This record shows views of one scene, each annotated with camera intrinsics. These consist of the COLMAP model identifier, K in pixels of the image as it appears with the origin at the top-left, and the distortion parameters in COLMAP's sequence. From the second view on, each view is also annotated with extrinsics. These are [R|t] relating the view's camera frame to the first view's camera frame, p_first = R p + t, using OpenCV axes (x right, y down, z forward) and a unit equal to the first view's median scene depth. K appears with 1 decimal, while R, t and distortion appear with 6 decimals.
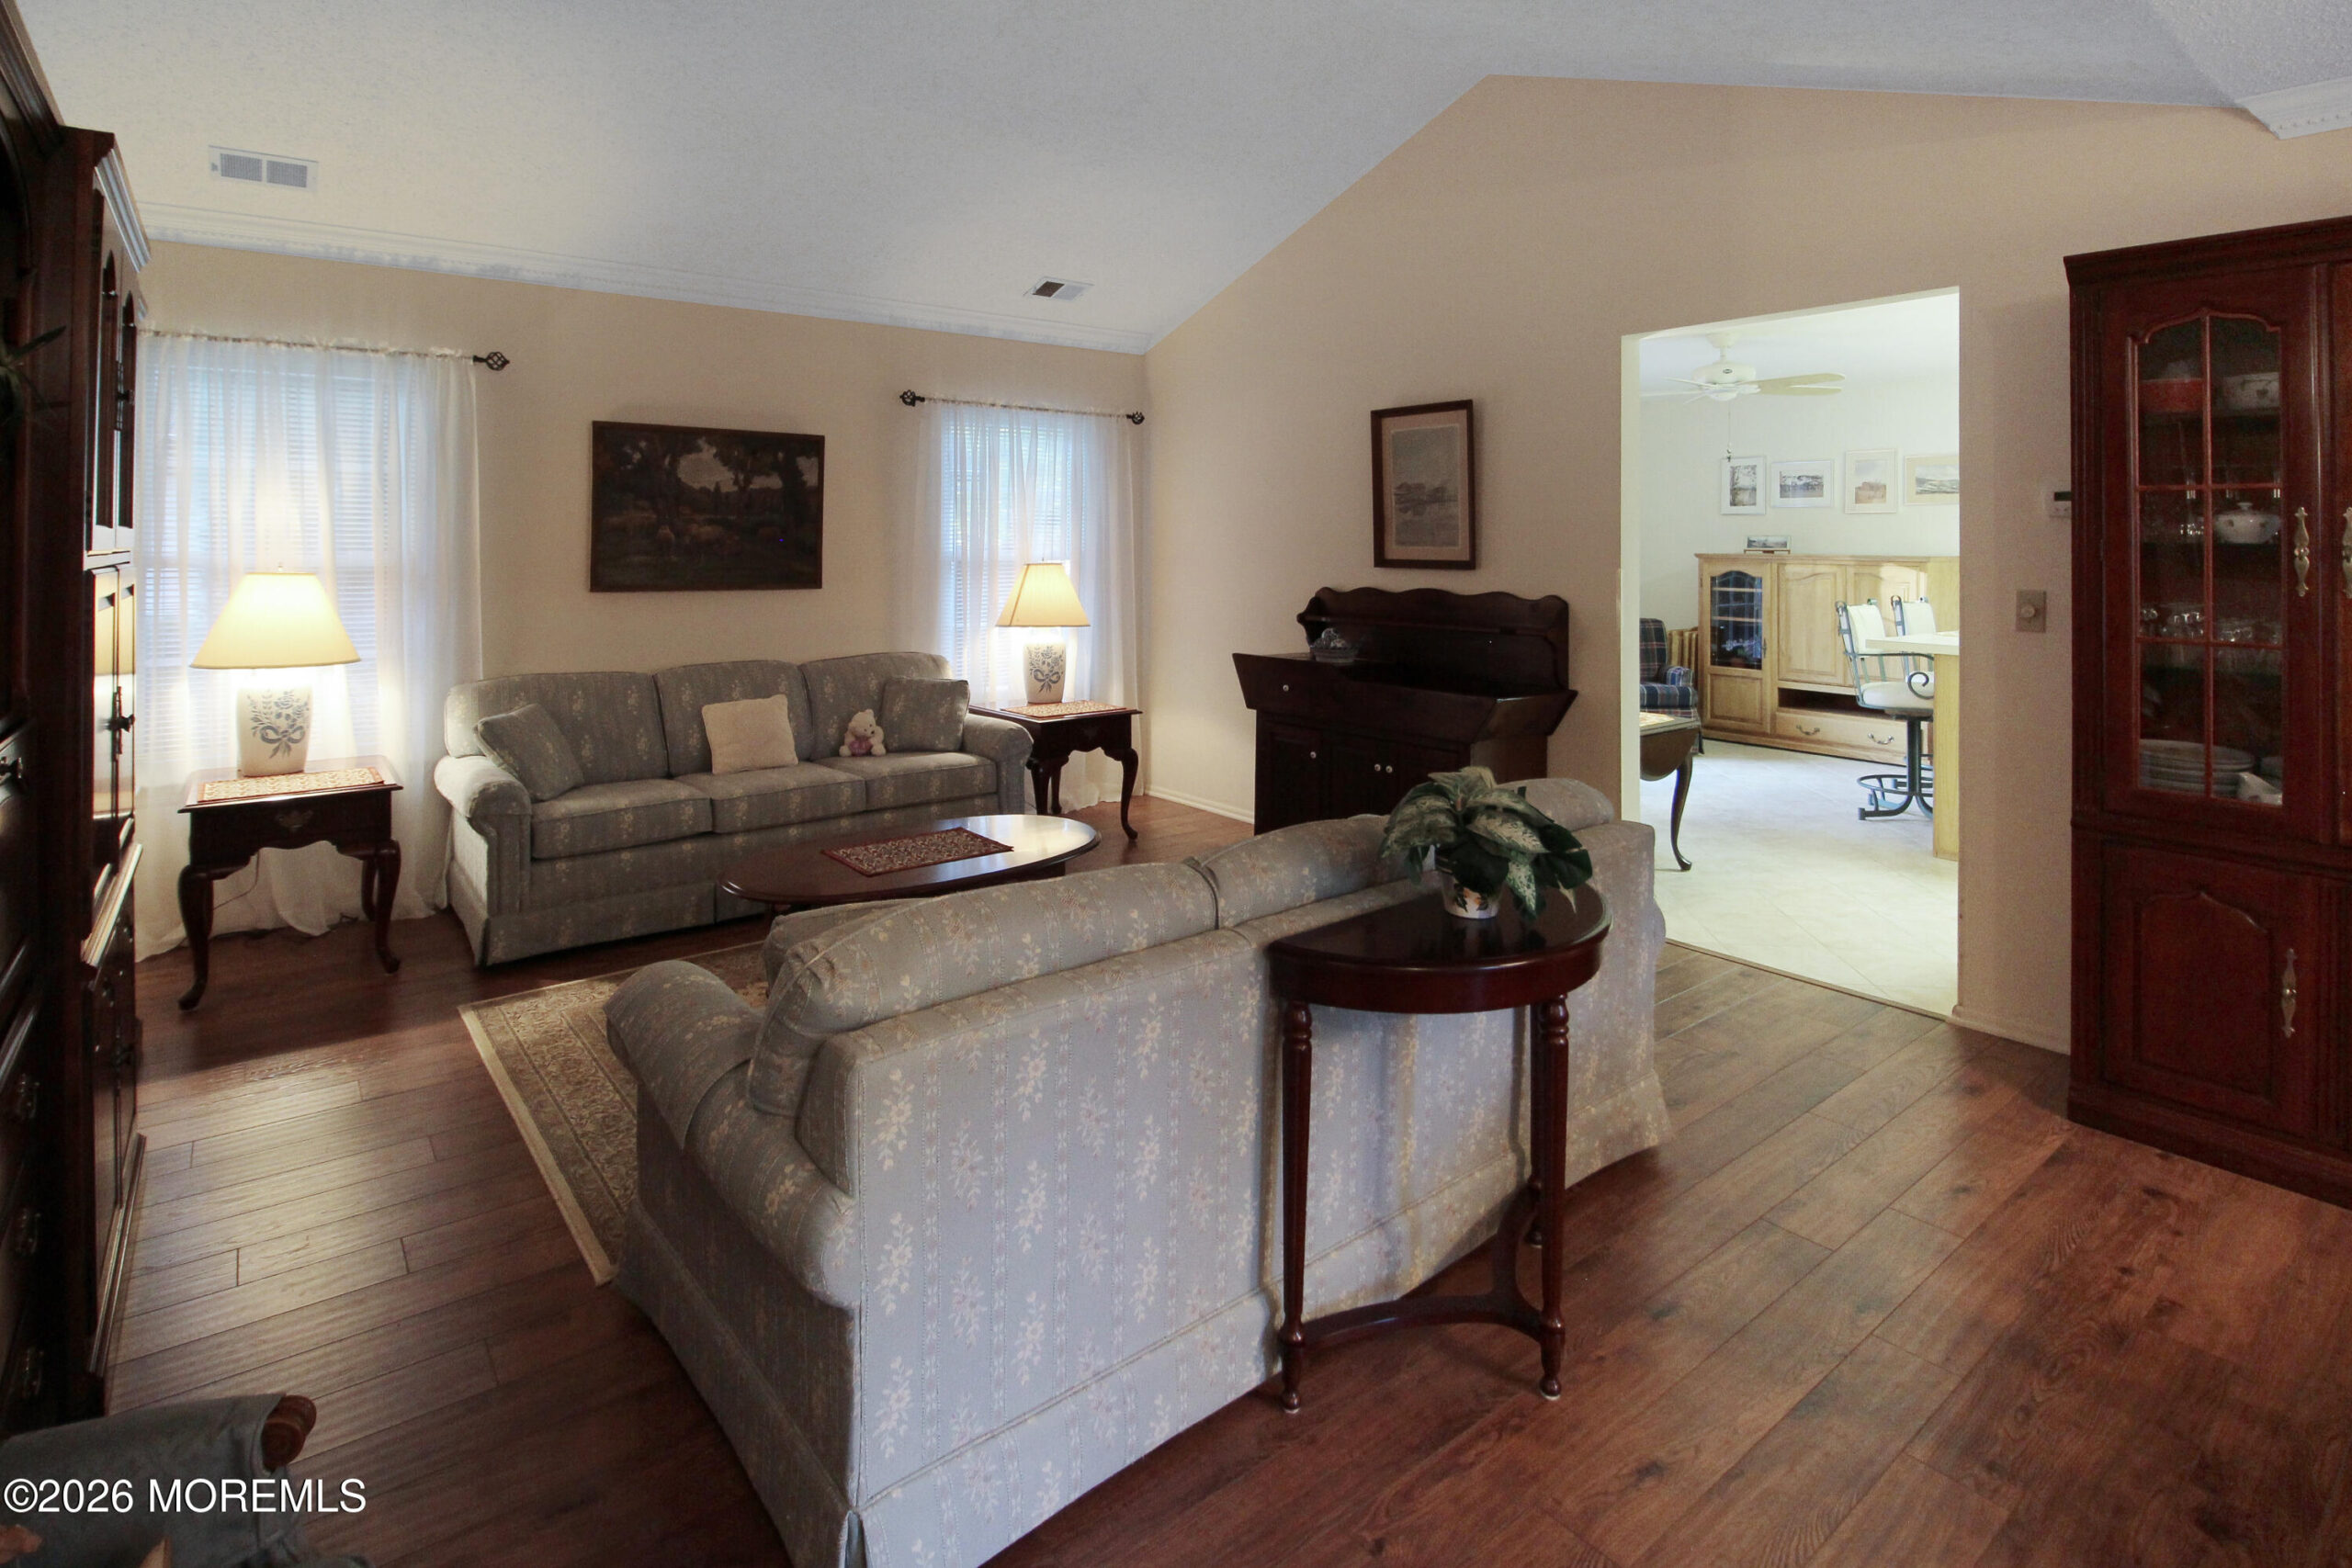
lens RADIAL K [[1158.2, 0, 1154.0], [0, 1158.2, 528.6], [0, 0, 1]] dist [-0.009239, -0.005090]
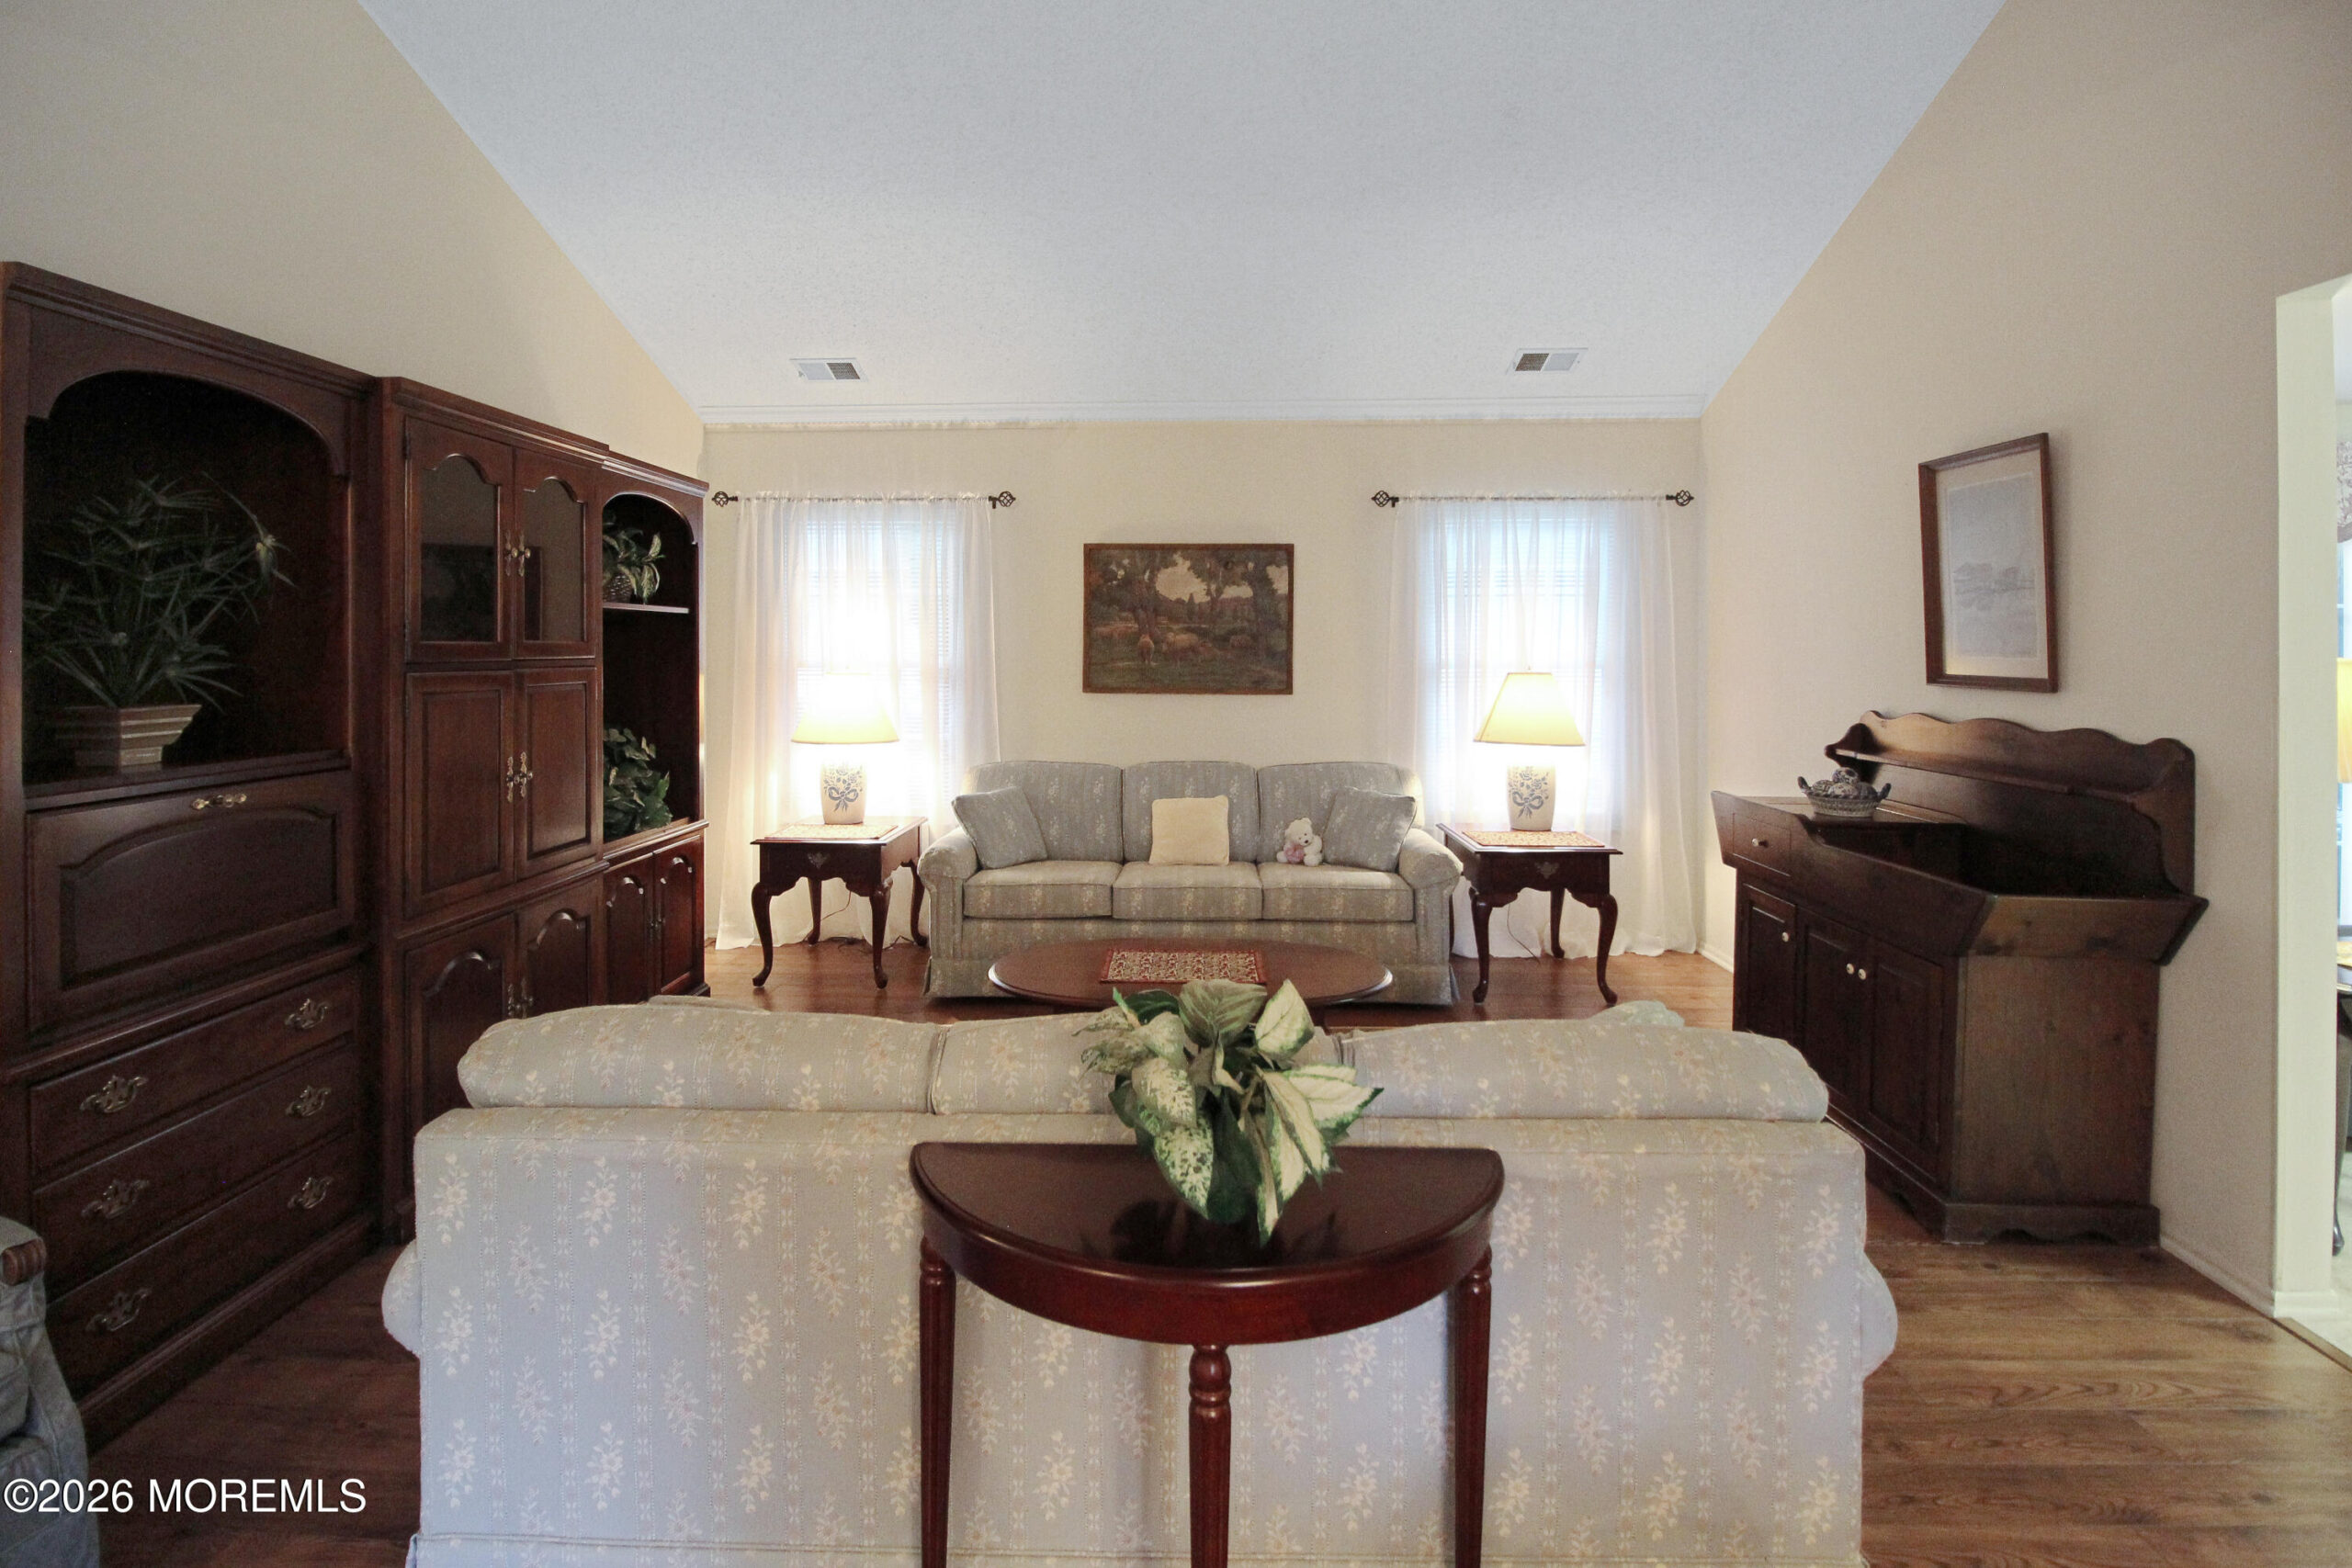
lens RADIAL K [[1123.7, 0, 1166.1], [0, 1123.7, 654.6], [0, 0, 1]] dist [-0.011193, -0.002431]
pose [[0.769155, 0.003913, -0.639051, 0.281826], [0.008865, 0.999820, 0.016793, -0.001048], [0.639001, -0.018581, 0.768981, 0.191104]]
